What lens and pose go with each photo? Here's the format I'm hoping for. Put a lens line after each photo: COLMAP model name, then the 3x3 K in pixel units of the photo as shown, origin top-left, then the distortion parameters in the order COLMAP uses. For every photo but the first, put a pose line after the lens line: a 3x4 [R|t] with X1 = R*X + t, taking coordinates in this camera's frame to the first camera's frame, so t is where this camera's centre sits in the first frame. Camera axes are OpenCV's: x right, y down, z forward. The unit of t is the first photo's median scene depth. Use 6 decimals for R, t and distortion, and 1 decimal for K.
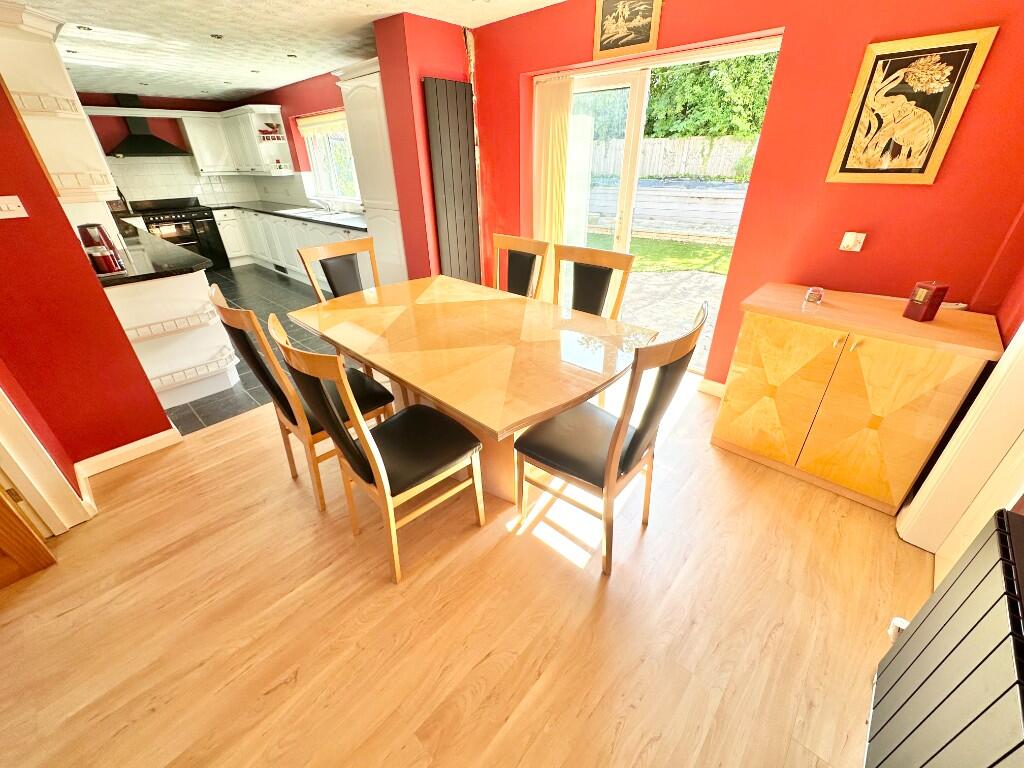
lens RADIAL K [[408.4, 0, 516.1], [0, 408.4, 383.6], [0, 0, 1]] dist [-0.011201, 0.000854]
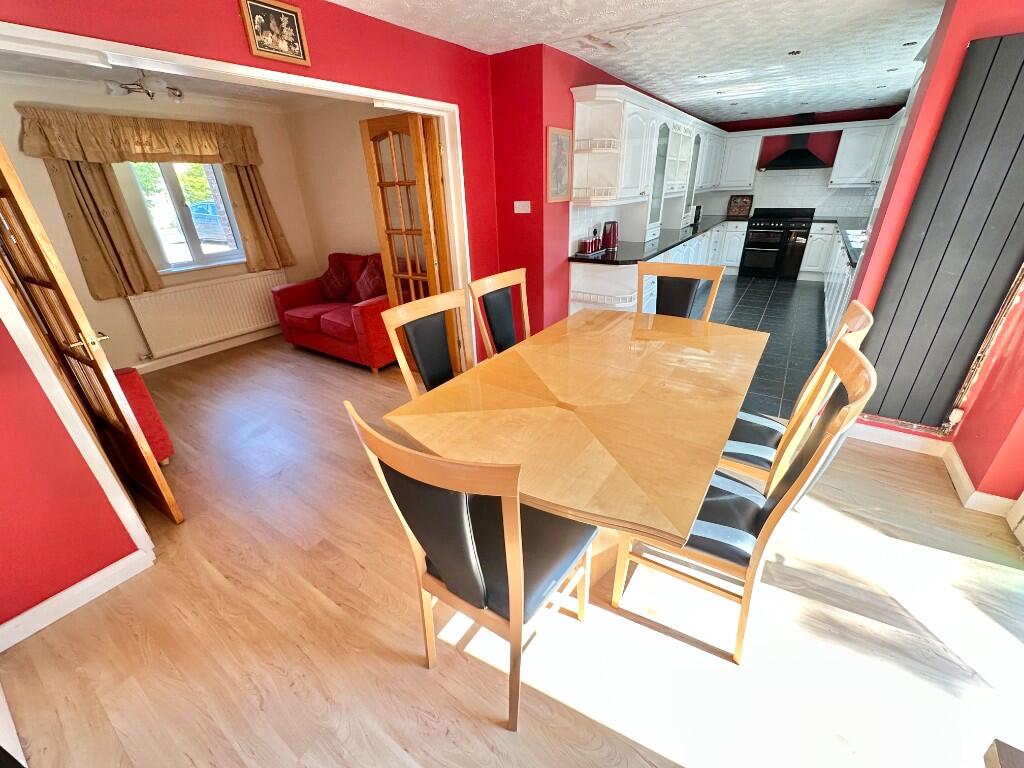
lens RADIAL K [[408.4, 0, 509.9], [0, 408.4, 385.1], [0, 0, 1]] dist [-0.011201, 0.000854]
pose [[0.137590, 0.442635, -0.886083, 0.215662], [-0.452118, 0.824024, 0.341429, -0.112979], [0.881282, 0.353637, 0.313501, 0.194845]]
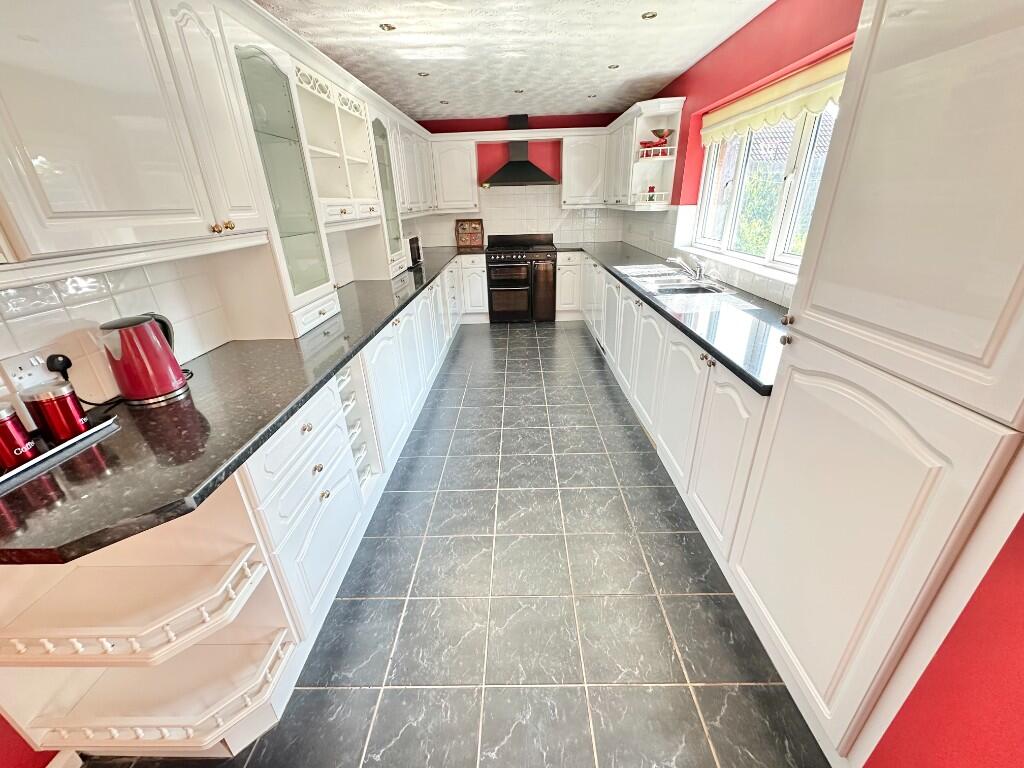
lens RADIAL K [[408.4, 0, 511.4], [0, 408.4, 385.3], [0, 0, 1]] dist [-0.011201, 0.000854]
pose [[0.659370, 0.306445, -0.686530, -0.200918], [-0.347063, 0.934106, 0.083622, -0.238847], [0.666917, 0.183131, 0.722277, 0.450628]]
